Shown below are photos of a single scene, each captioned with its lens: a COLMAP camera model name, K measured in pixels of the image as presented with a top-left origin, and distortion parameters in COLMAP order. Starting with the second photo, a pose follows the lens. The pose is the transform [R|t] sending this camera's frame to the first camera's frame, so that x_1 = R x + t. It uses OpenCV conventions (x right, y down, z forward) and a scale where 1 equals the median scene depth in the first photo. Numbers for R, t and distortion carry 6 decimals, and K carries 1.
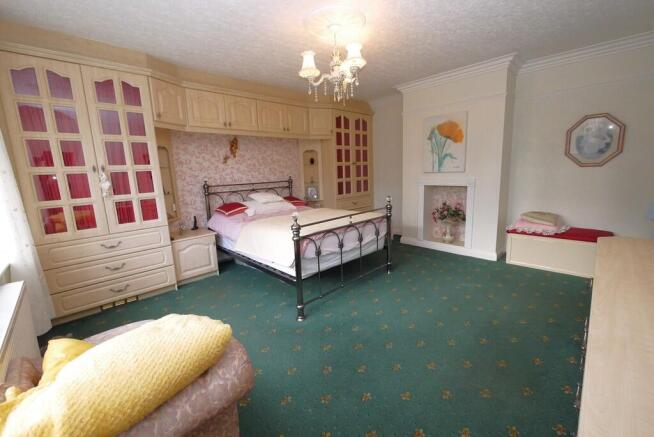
lens RADIAL K [[270.2, 0, 325.1], [0, 270.2, 216.8], [0, 0, 1]] dist [0.003504, 0.000254]
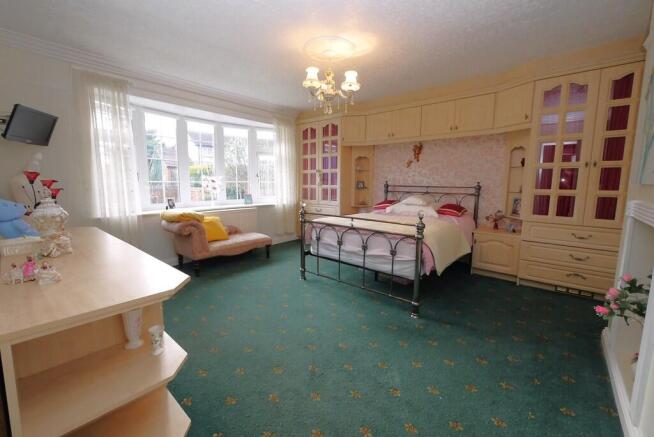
lens RADIAL K [[270.2, 0, 329.0], [0, 270.2, 215.8], [0, 0, 1]] dist [0.003504, 0.000254]
pose [[0.102846, 0.167172, -0.980549, 0.879725], [-0.181996, 0.972298, 0.146676, -0.119588], [0.977906, 0.163371, 0.130422, 0.639427]]
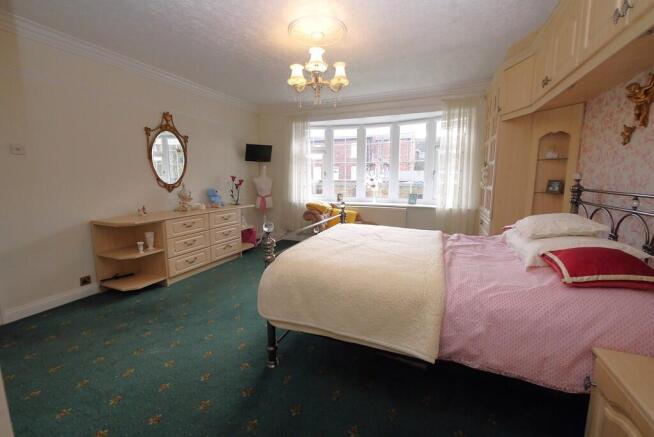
lens RADIAL K [[270.2, 0, 329.4], [0, 270.2, 215.2], [0, 0, 1]] dist [0.003504, 0.000254]
pose [[-0.921425, 0.086273, -0.378858, 0.297513], [-0.036790, 0.951287, 0.306103, -0.235986], [0.386811, 0.295989, -0.873366, 1.431040]]
